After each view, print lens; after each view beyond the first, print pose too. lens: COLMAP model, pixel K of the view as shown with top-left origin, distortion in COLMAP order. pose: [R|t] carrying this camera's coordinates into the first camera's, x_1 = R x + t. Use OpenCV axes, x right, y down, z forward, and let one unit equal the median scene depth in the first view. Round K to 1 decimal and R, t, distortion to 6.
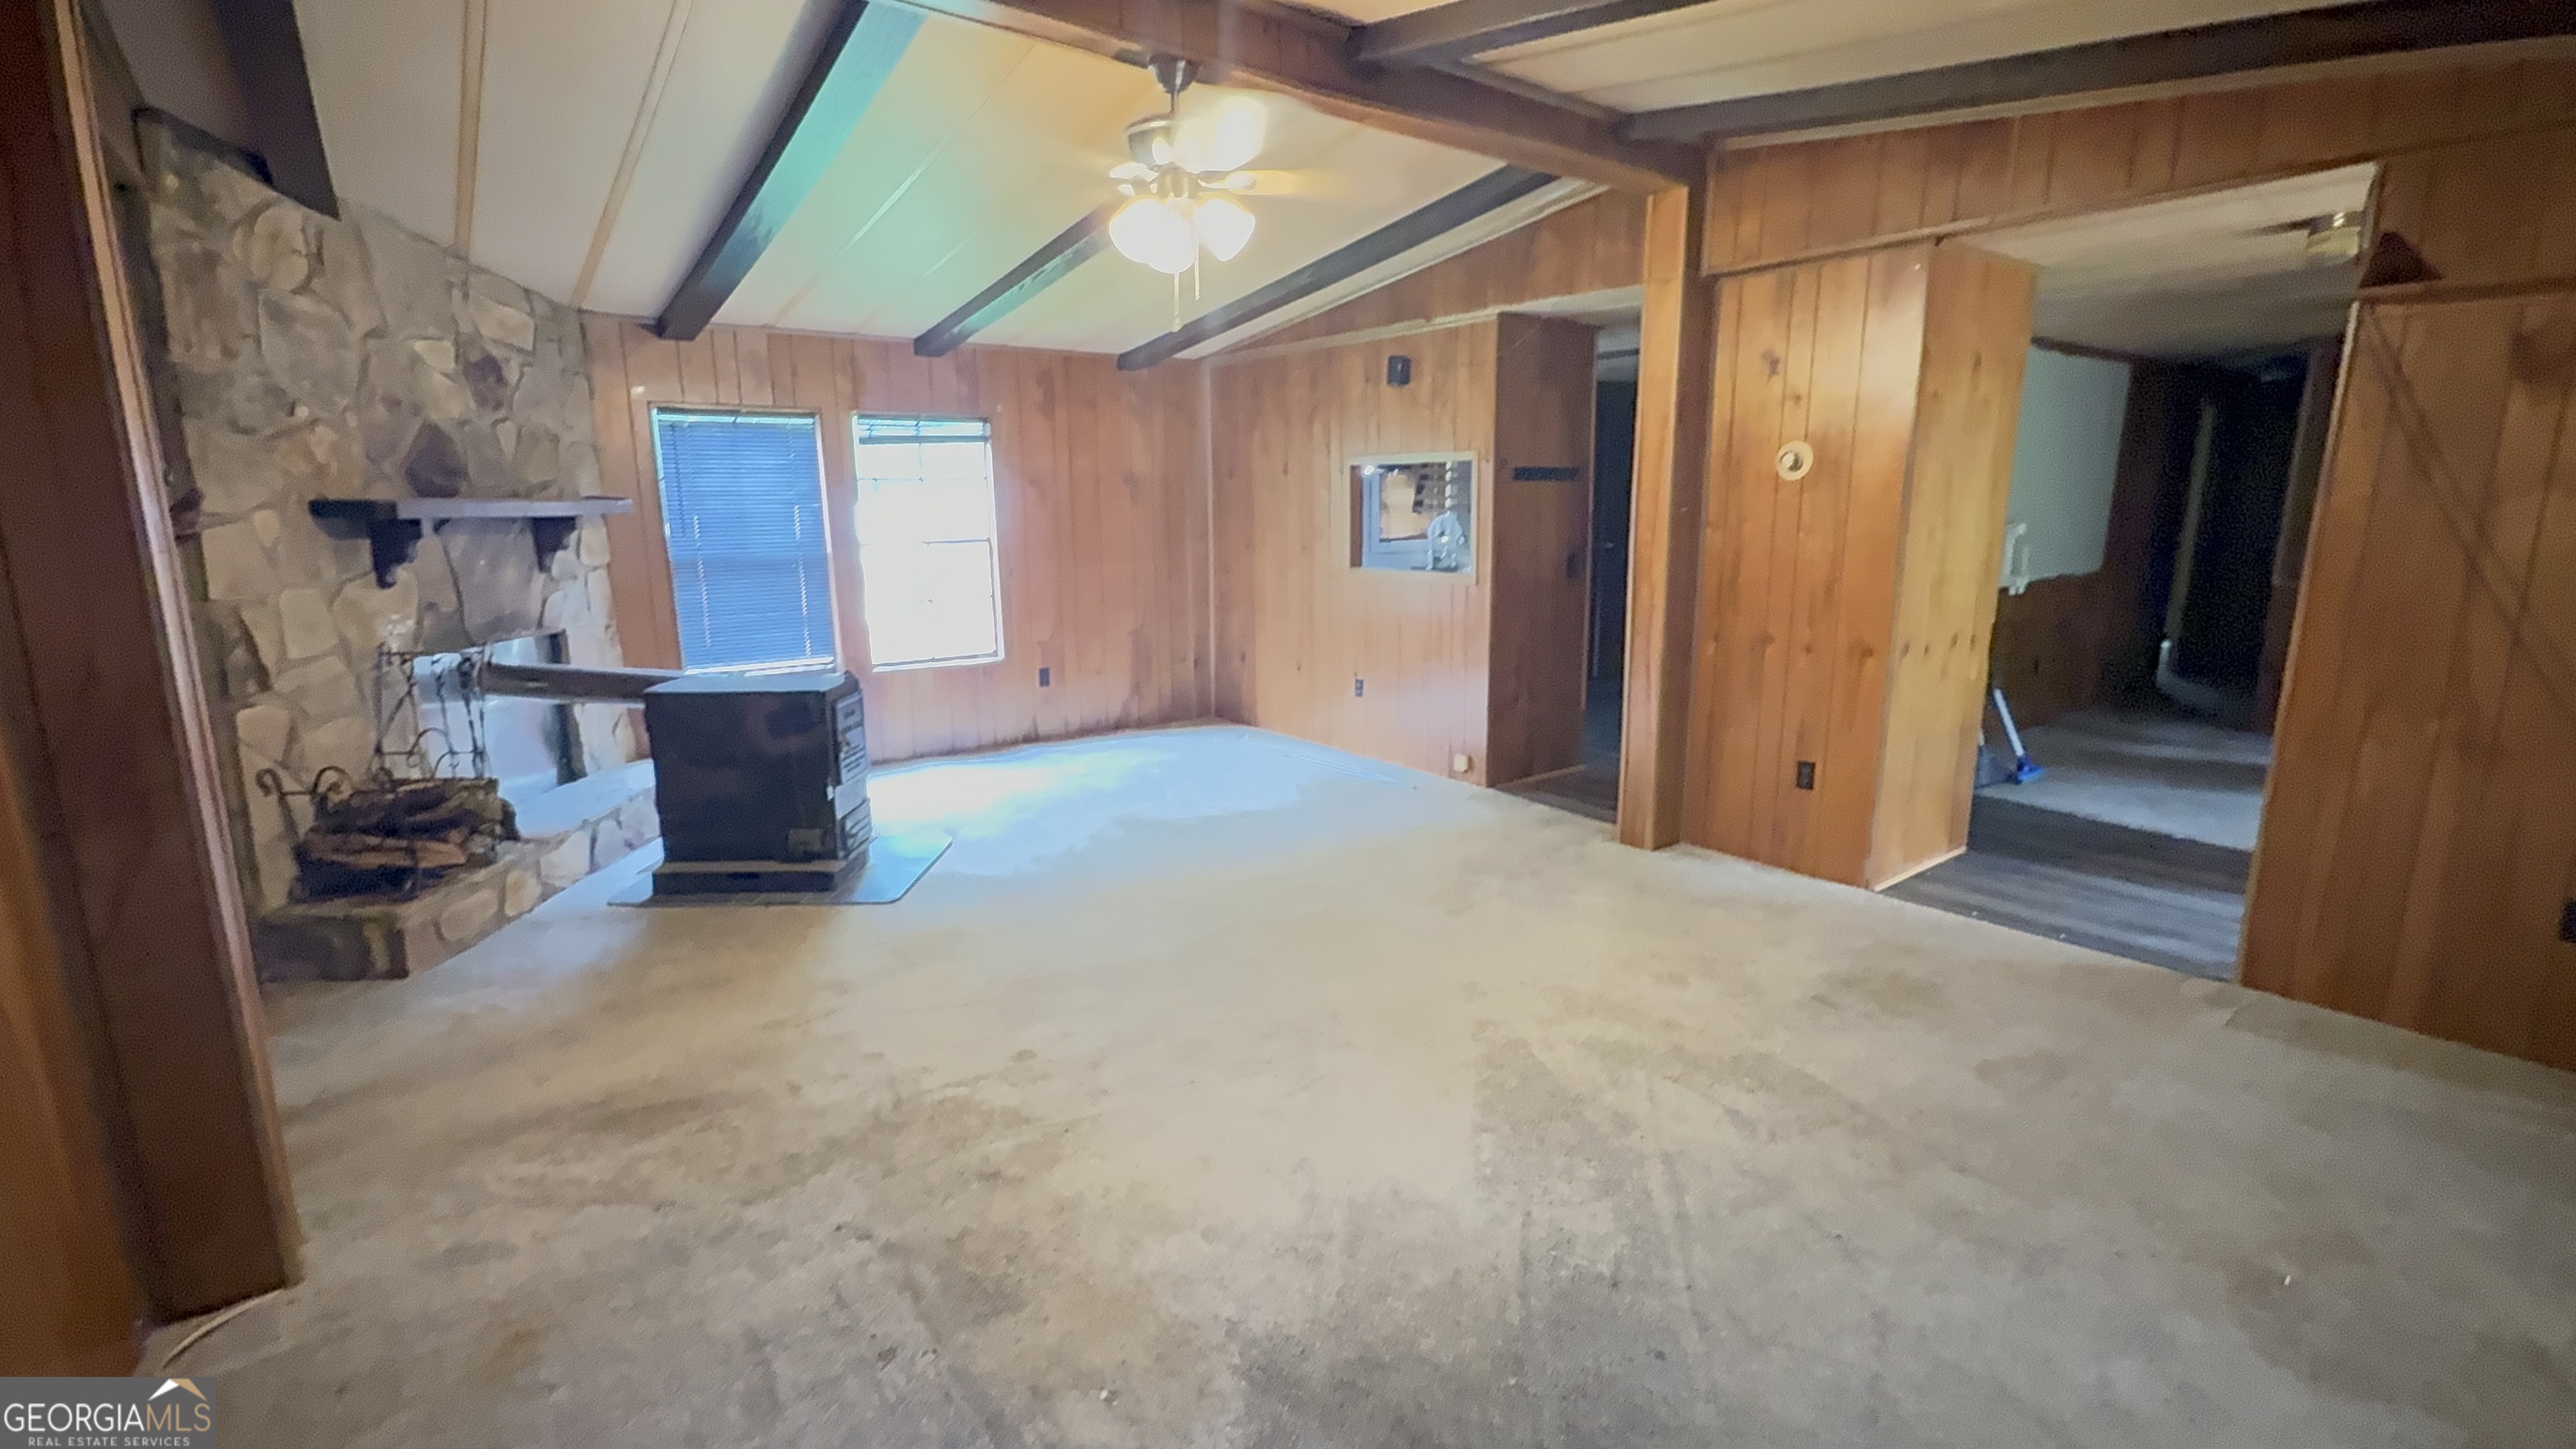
lens RADIAL K [[1126.5, 0, 1288.0], [0, 1126.5, 724.5], [0, 0, 1]] dist [-0.010365, 0.012709]
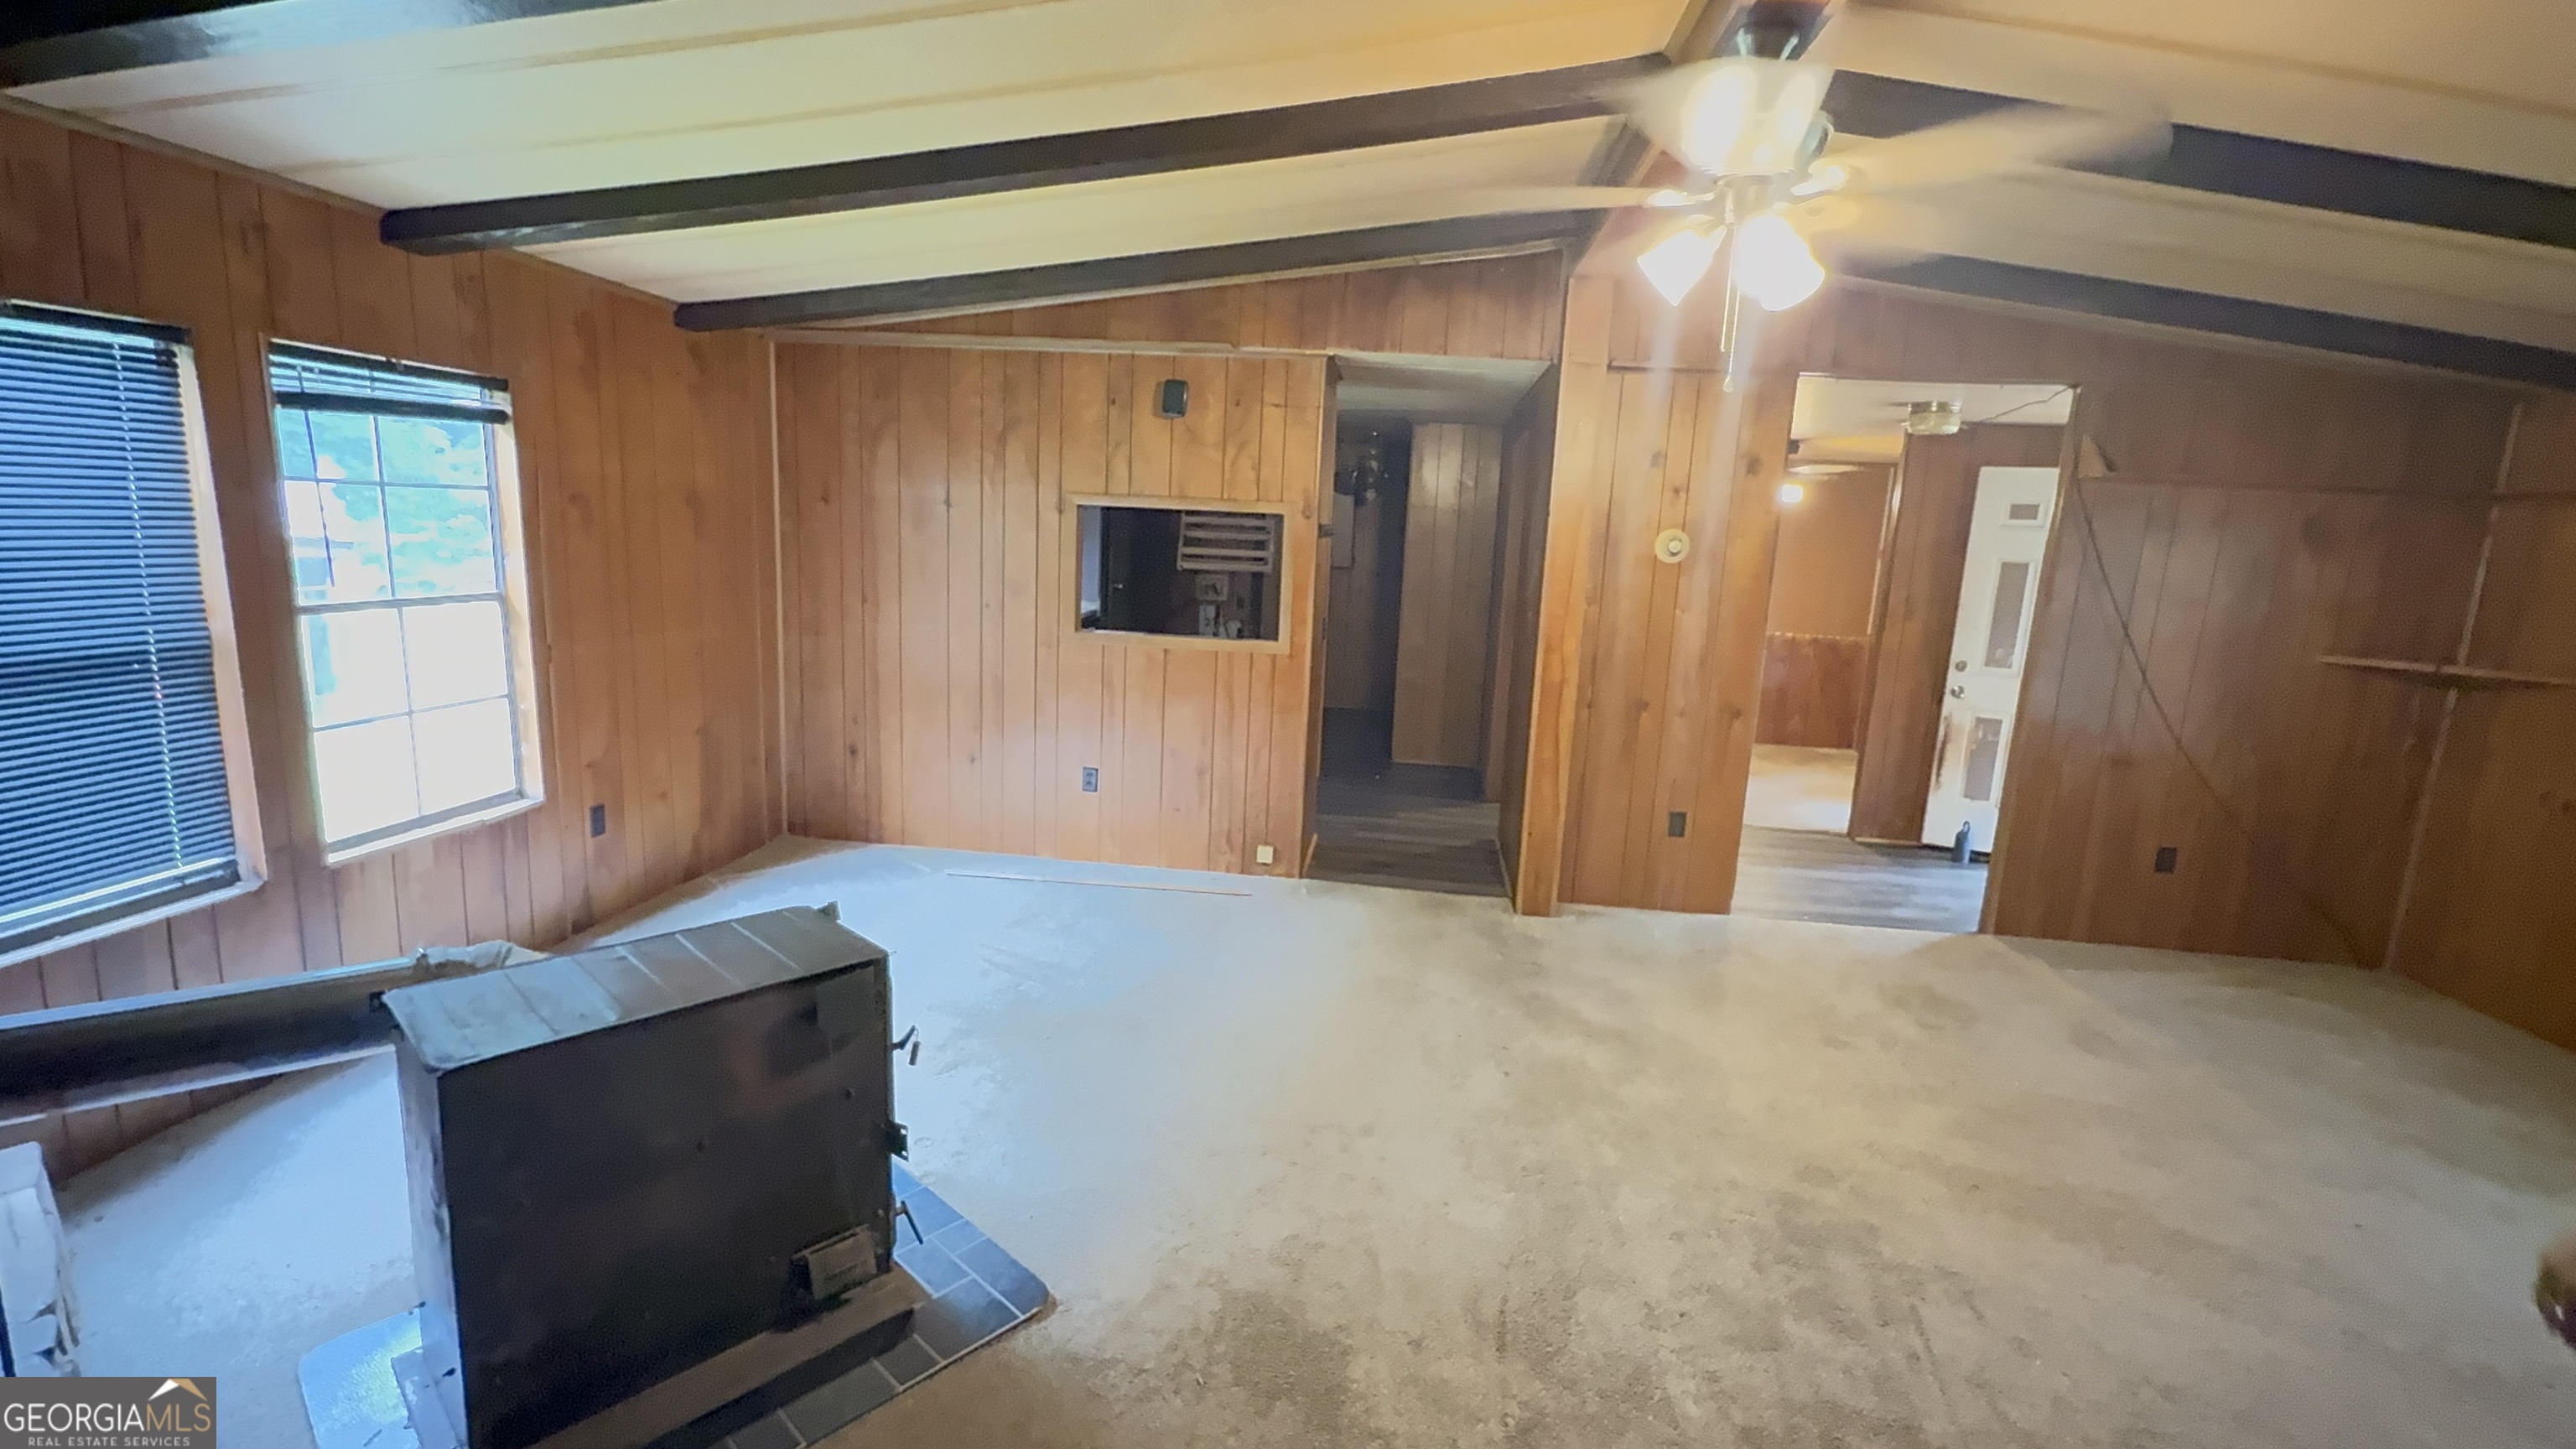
lens RADIAL K [[1126.5, 0, 1288.0], [0, 1126.5, 724.5], [0, 0, 1]] dist [-0.010365, 0.012709]
pose [[0.692672, -0.083909, 0.716355, -0.614017], [0.087583, 0.995645, 0.031936, -0.126153], [-0.715916, 0.040620, 0.697004, 0.497284]]
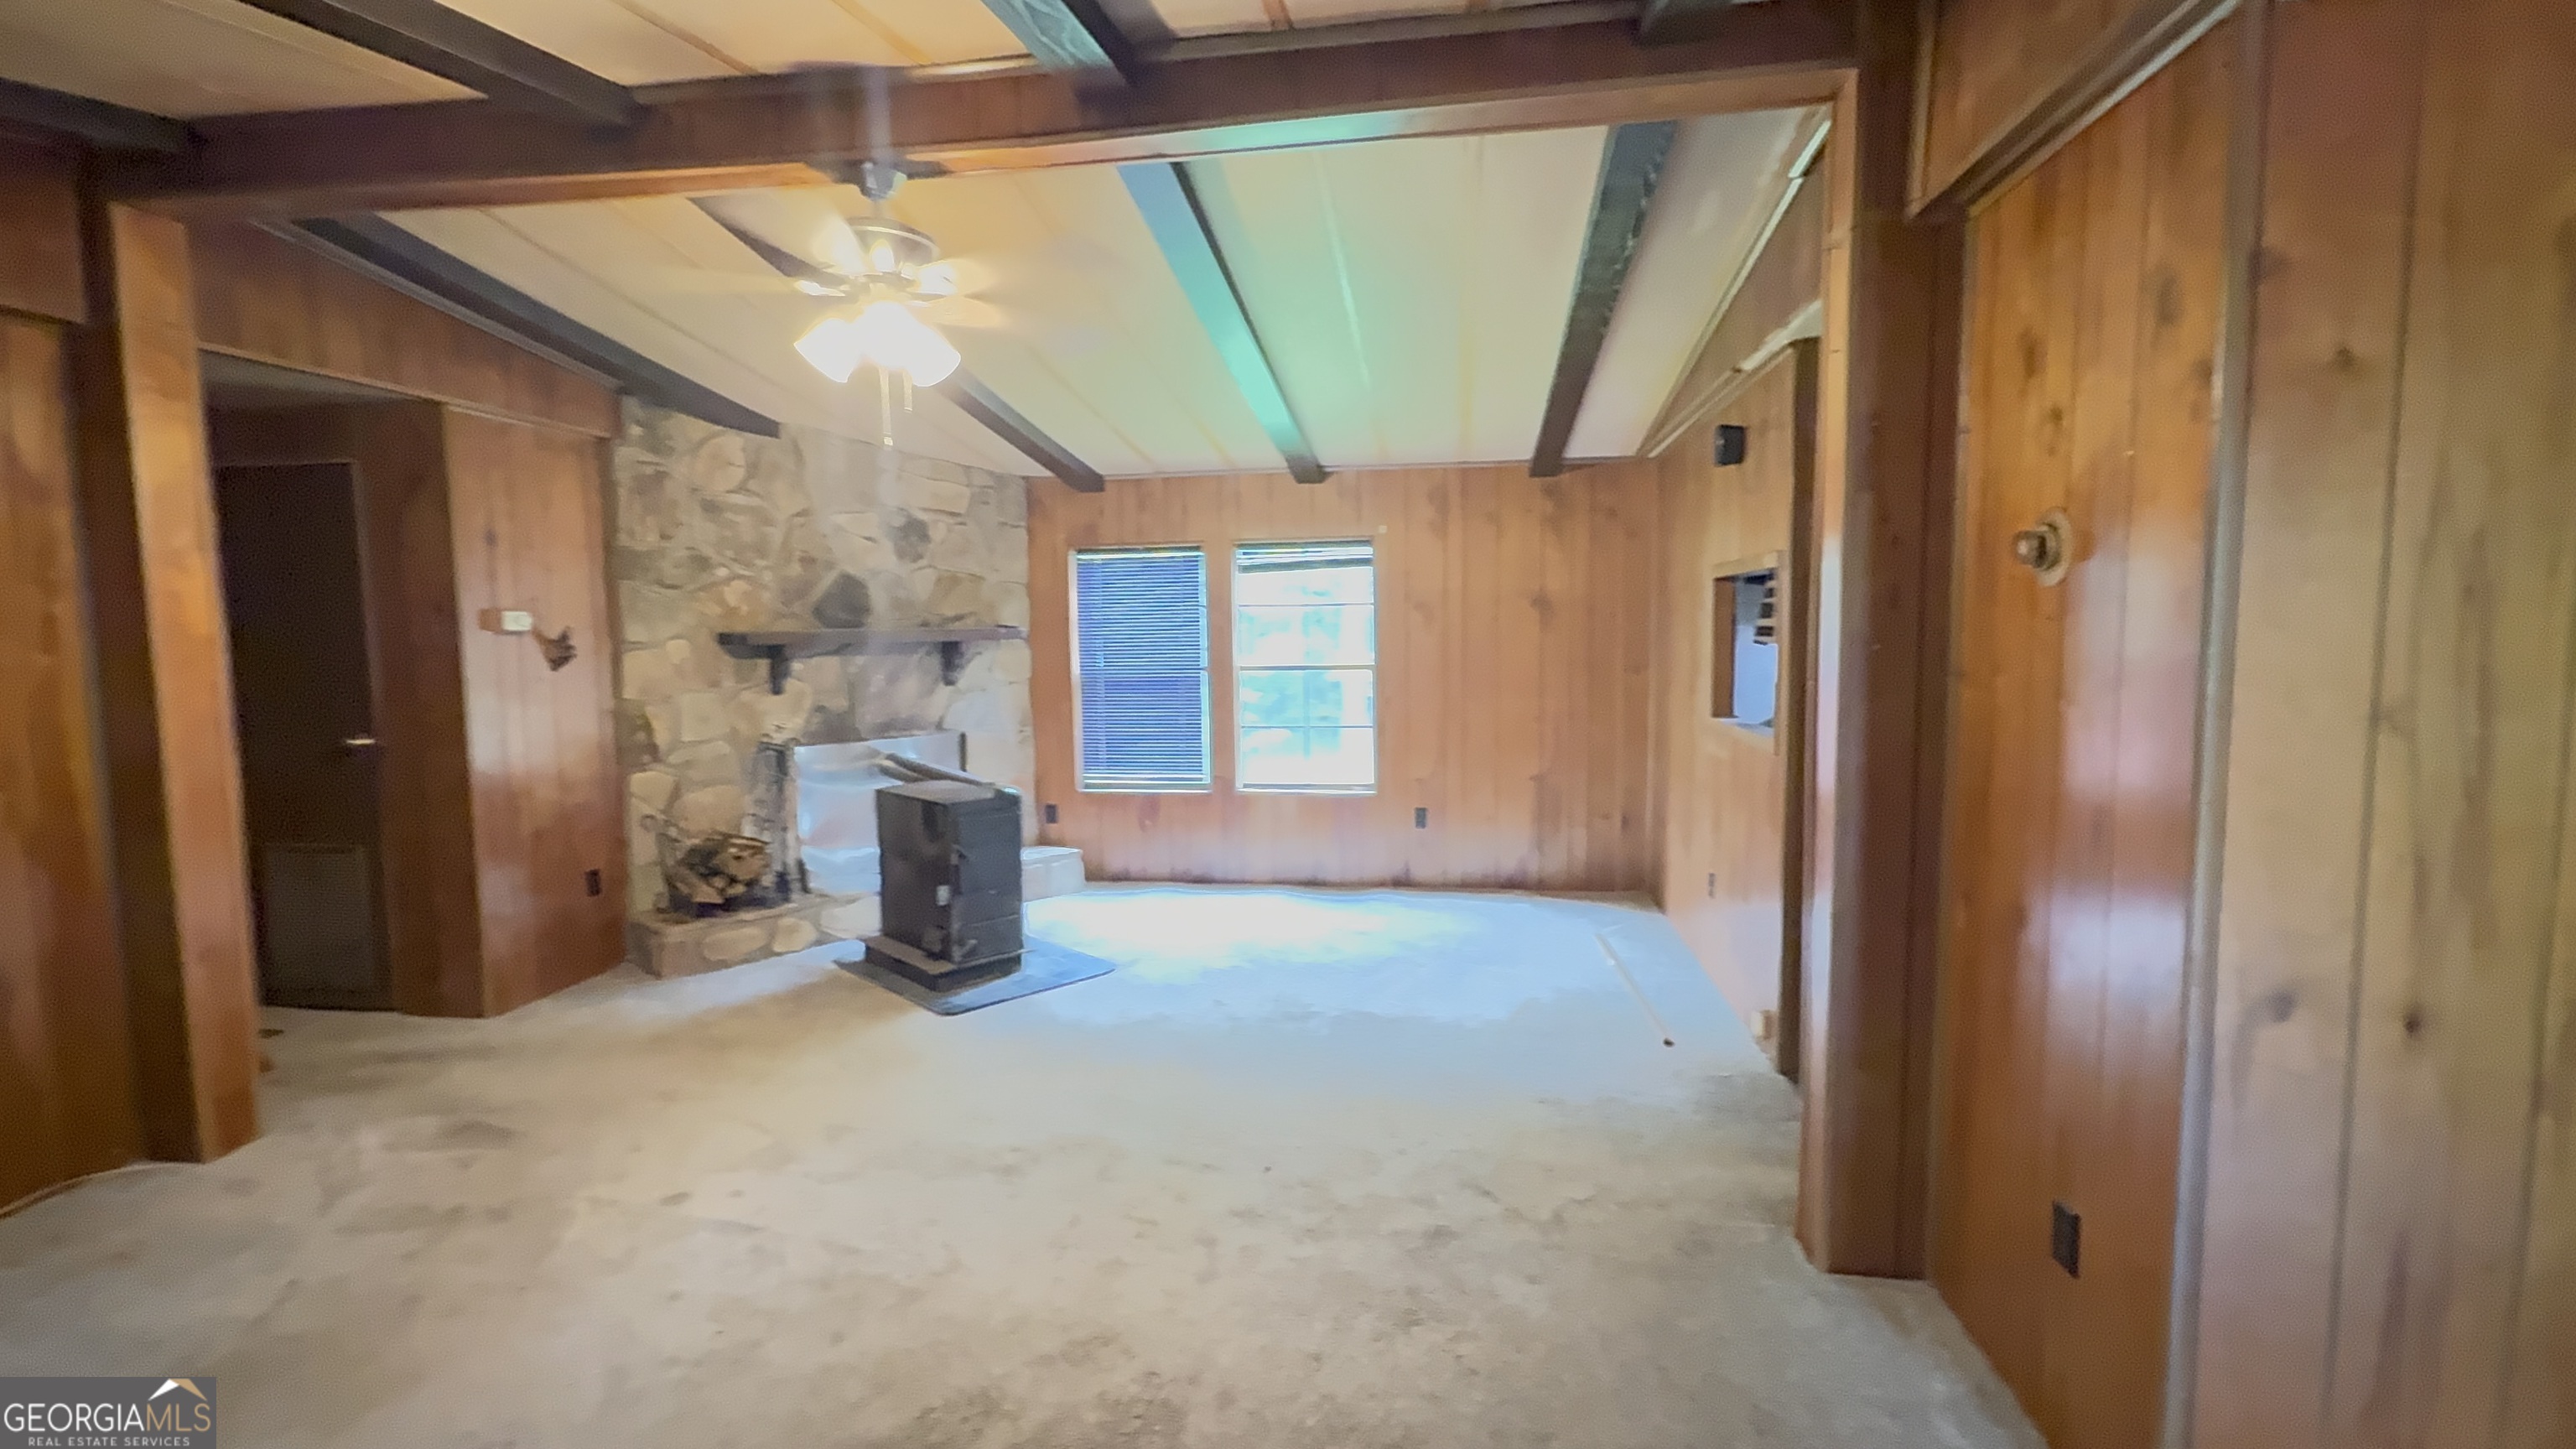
lens RADIAL K [[1126.5, 0, 1288.0], [0, 1126.5, 724.5], [0, 0, 1]] dist [-0.010365, 0.012709]
pose [[0.691754, 0.060848, -0.719565, 0.567359], [-0.132886, 0.990153, -0.044020, -0.098375], [0.709801, 0.126071, 0.693028, 0.455322]]
